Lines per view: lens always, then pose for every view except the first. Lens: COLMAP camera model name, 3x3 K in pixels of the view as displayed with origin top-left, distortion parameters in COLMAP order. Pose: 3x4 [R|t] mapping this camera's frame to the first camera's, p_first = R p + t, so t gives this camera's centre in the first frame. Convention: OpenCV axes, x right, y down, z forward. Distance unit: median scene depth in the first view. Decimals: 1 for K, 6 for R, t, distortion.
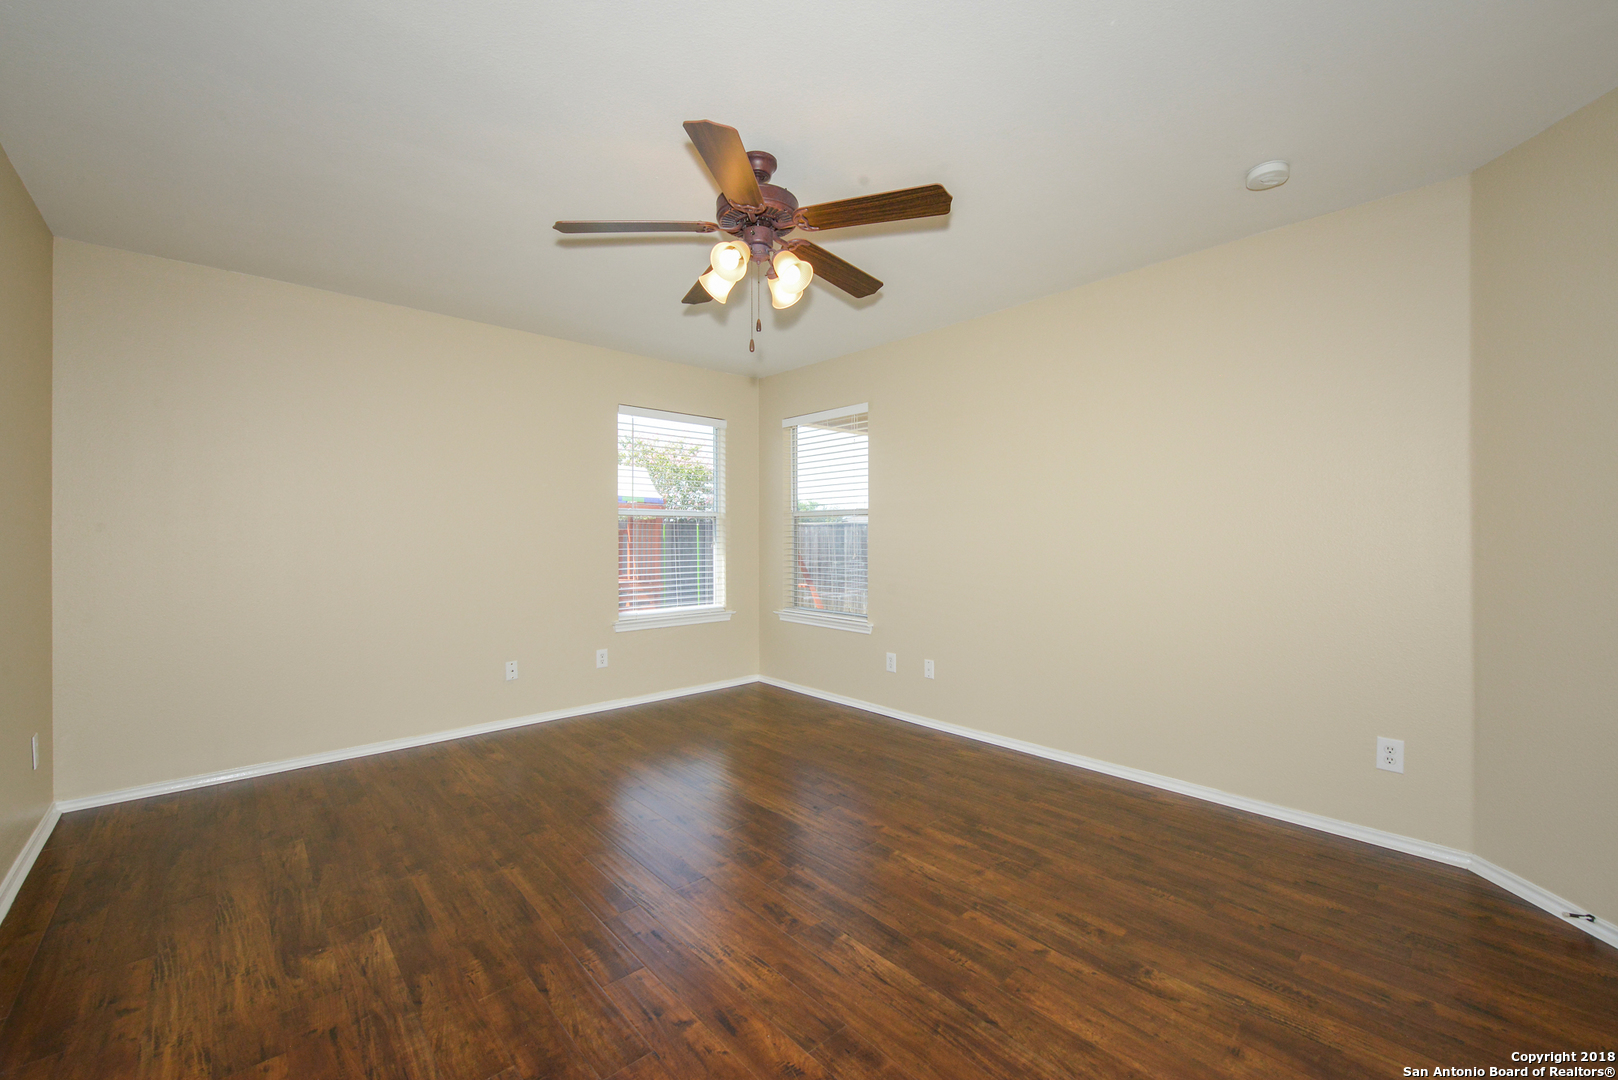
lens RADIAL K [[648.3, 0, 809.0], [0, 648.3, 540.0], [0, 0, 1]] dist [-0.008105, -0.000216]
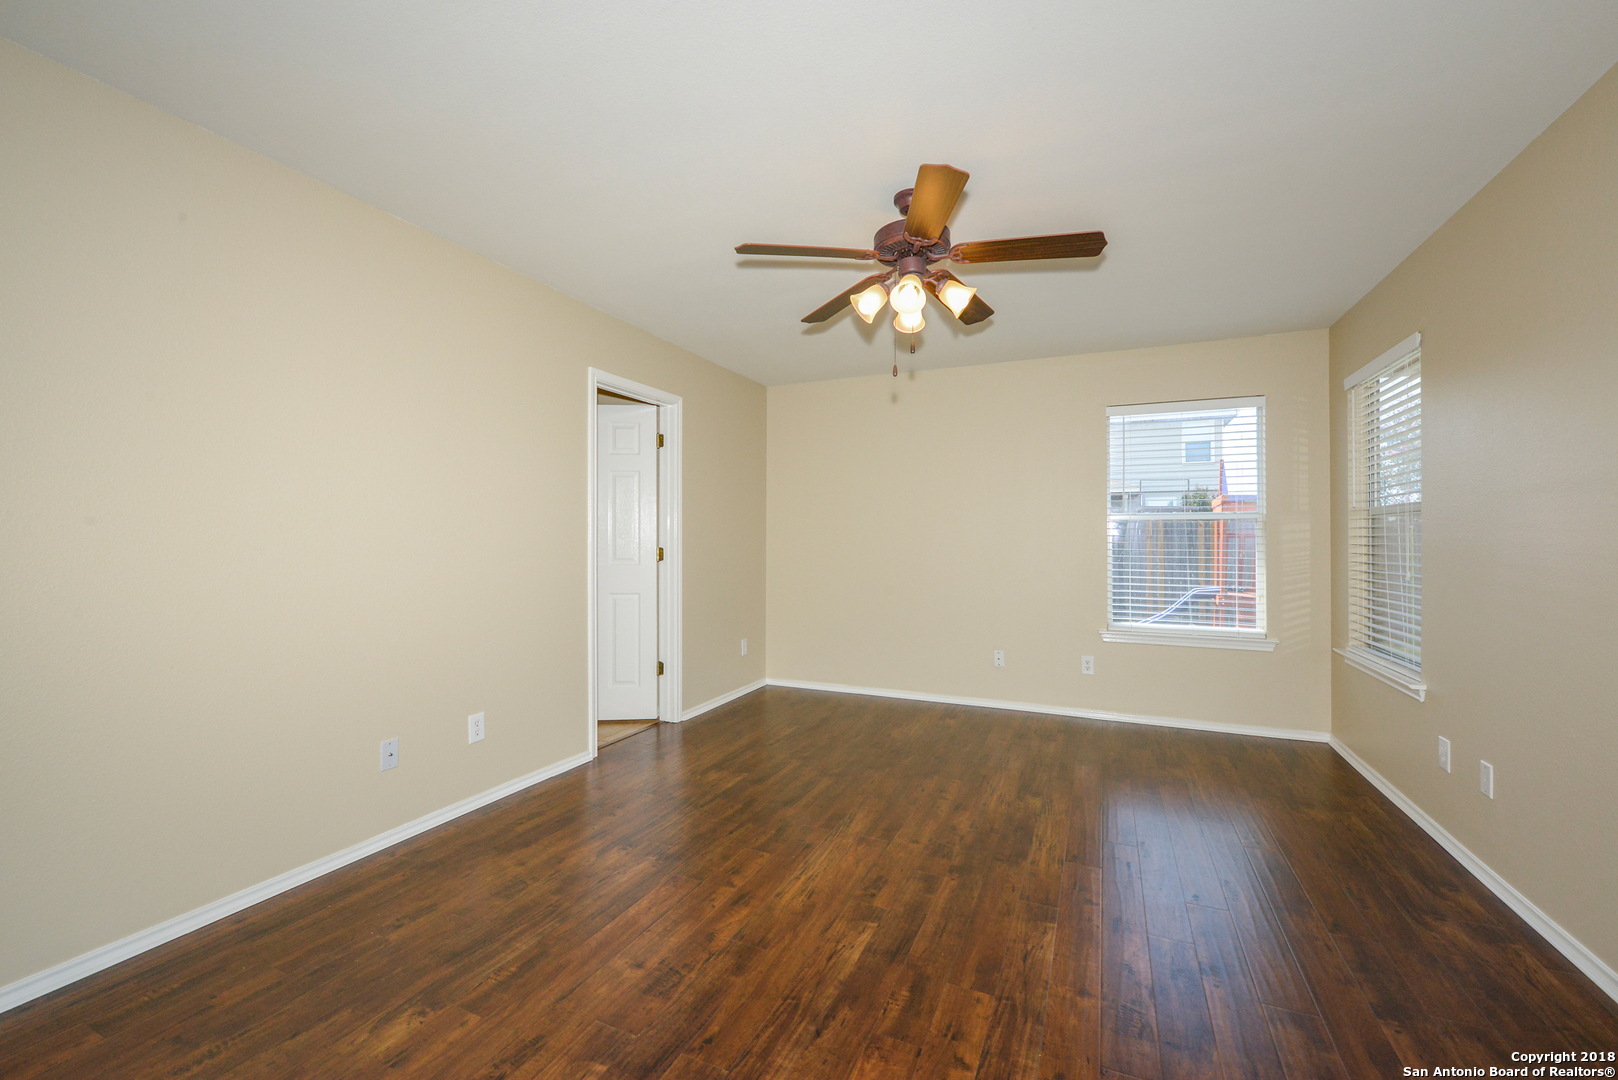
lens RADIAL K [[648.3, 0, 809.0], [0, 648.3, 540.0], [0, 0, 1]] dist [-0.008105, -0.000216]
pose [[0.398406, 0.001154, -0.917208, 0.891739], [-0.009156, 0.999954, -0.002719, -0.006102], [0.917163, 0.009481, 0.398399, 0.439531]]
